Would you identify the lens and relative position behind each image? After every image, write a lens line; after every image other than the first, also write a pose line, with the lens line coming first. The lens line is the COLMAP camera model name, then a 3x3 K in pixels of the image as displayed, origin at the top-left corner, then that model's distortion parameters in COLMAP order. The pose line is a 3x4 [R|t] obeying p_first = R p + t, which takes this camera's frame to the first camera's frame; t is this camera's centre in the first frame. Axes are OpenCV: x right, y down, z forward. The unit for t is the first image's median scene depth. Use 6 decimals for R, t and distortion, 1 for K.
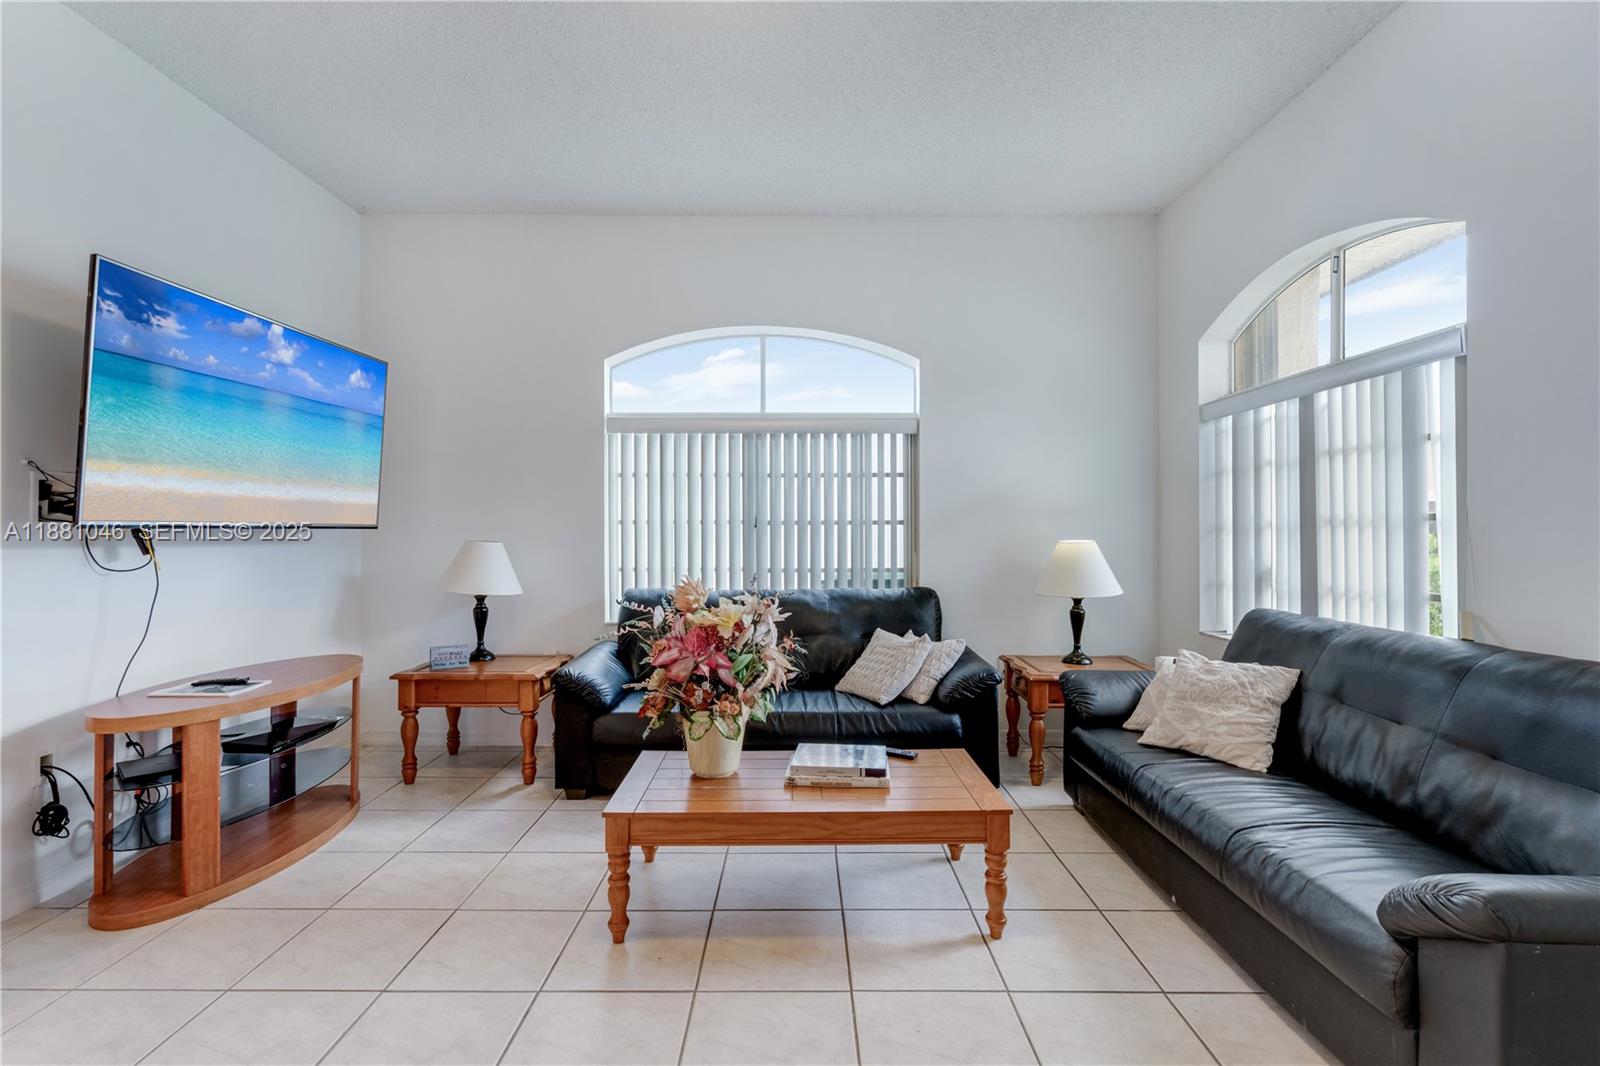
lens RADIAL K [[727.3, 0, 799.1], [0, 727.3, 509.8], [0, 0, 1]] dist [-0.014313, 0.001602]
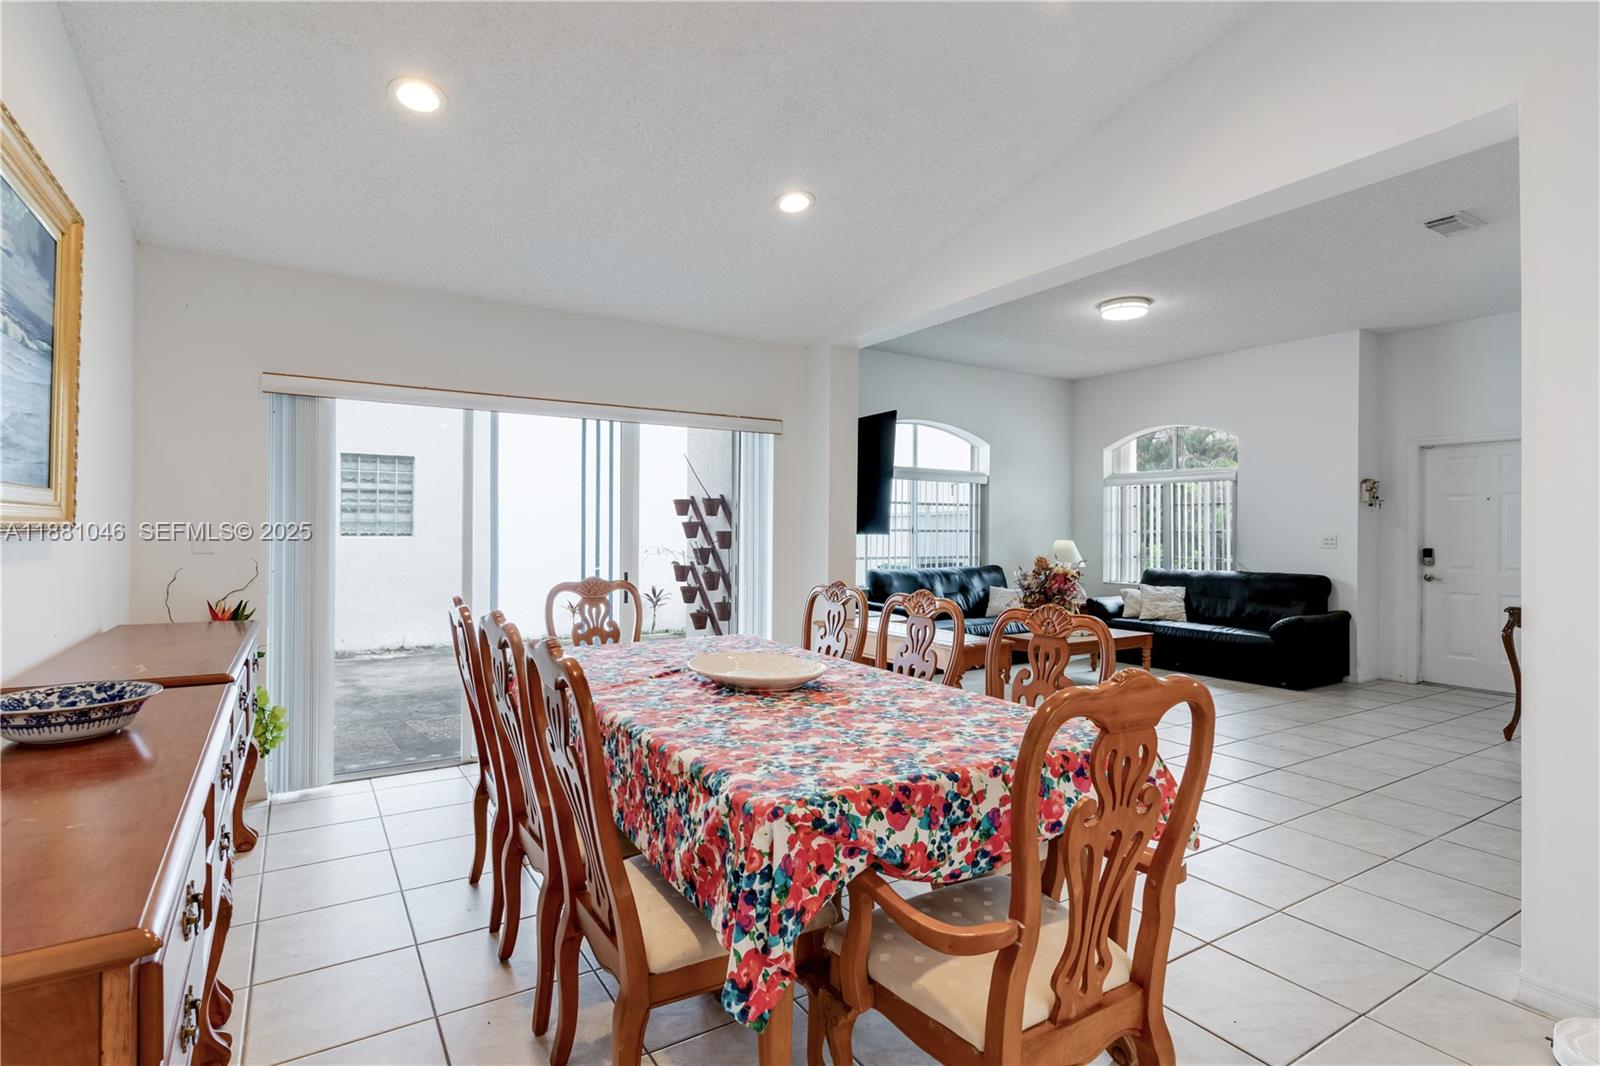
lens RADIAL K [[764.0, 0, 803.7], [0, 764.0, 517.5], [0, 0, 1]] dist [0.004729, -0.000178]
pose [[0.846608, 0.016326, 0.531966, -1.795407], [-0.019370, 0.999812, 0.000142, -0.012213], [-0.531864, -0.010425, 0.846766, -0.589940]]
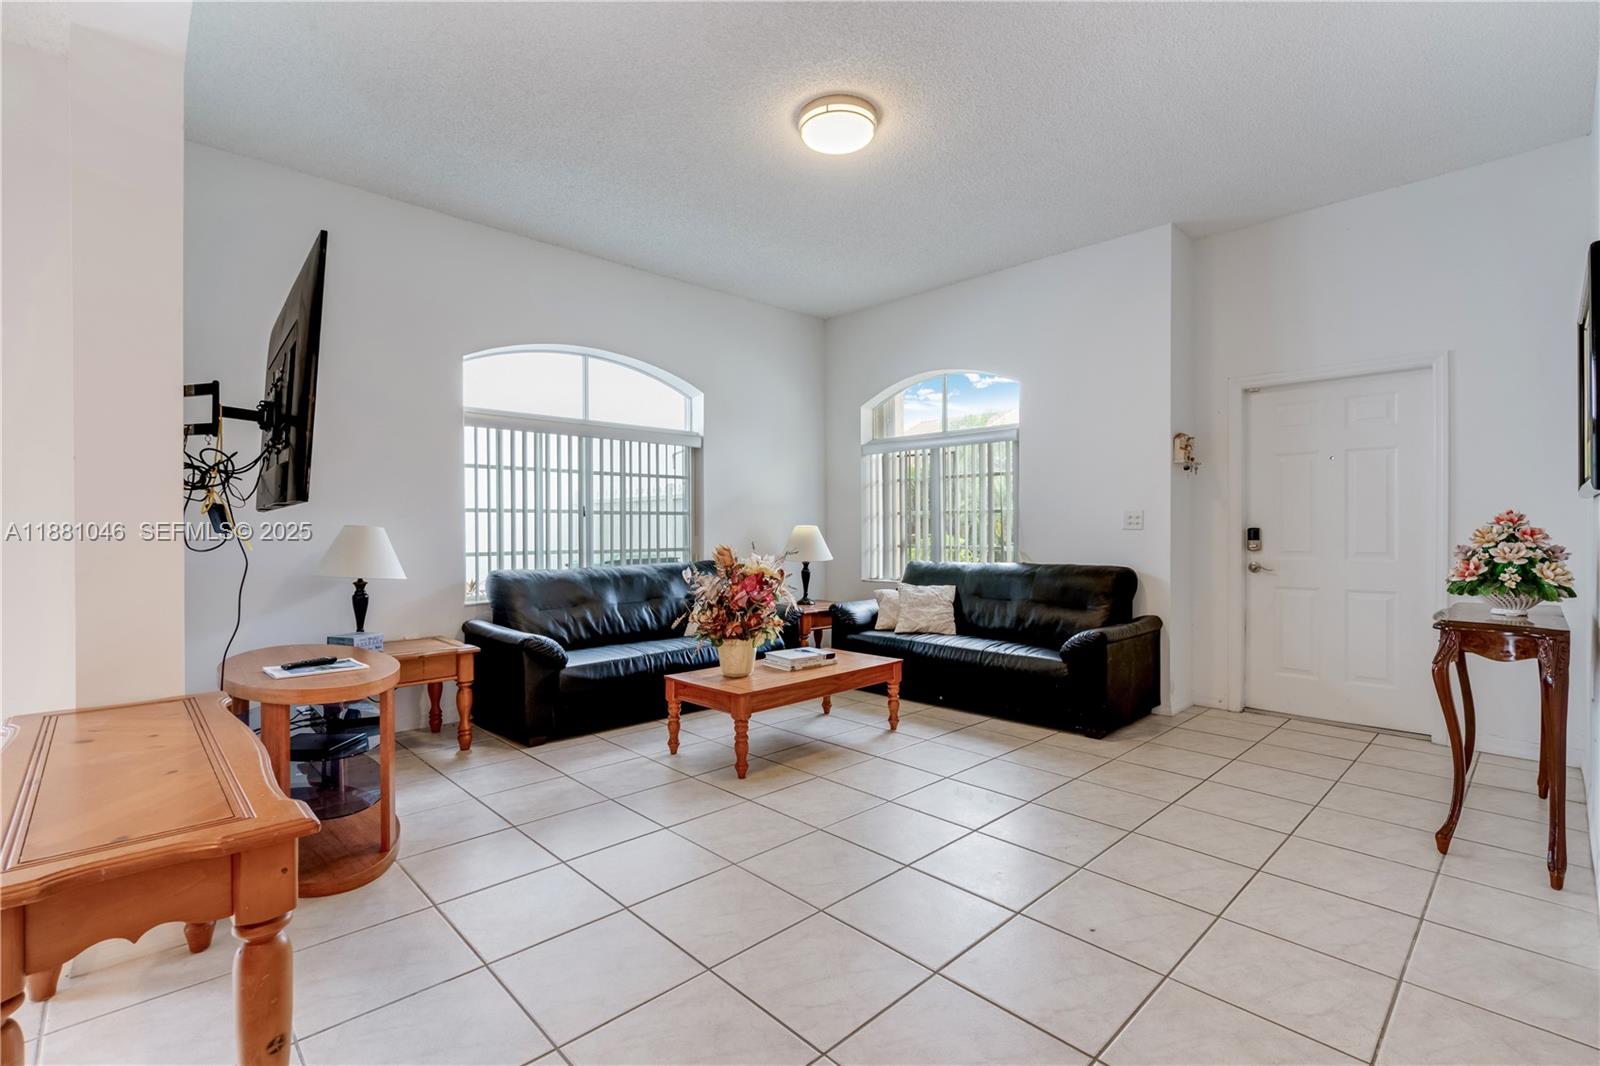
lens RADIAL K [[727.3, 0, 785.3], [0, 727.3, 517.9], [0, 0, 1]] dist [-0.014313, 0.001602]
pose [[0.727502, 0.008916, 0.686048, -0.900446], [-0.012960, 0.999916, 0.000749, 0.031882], [-0.685983, -0.009436, 0.727556, -0.126547]]
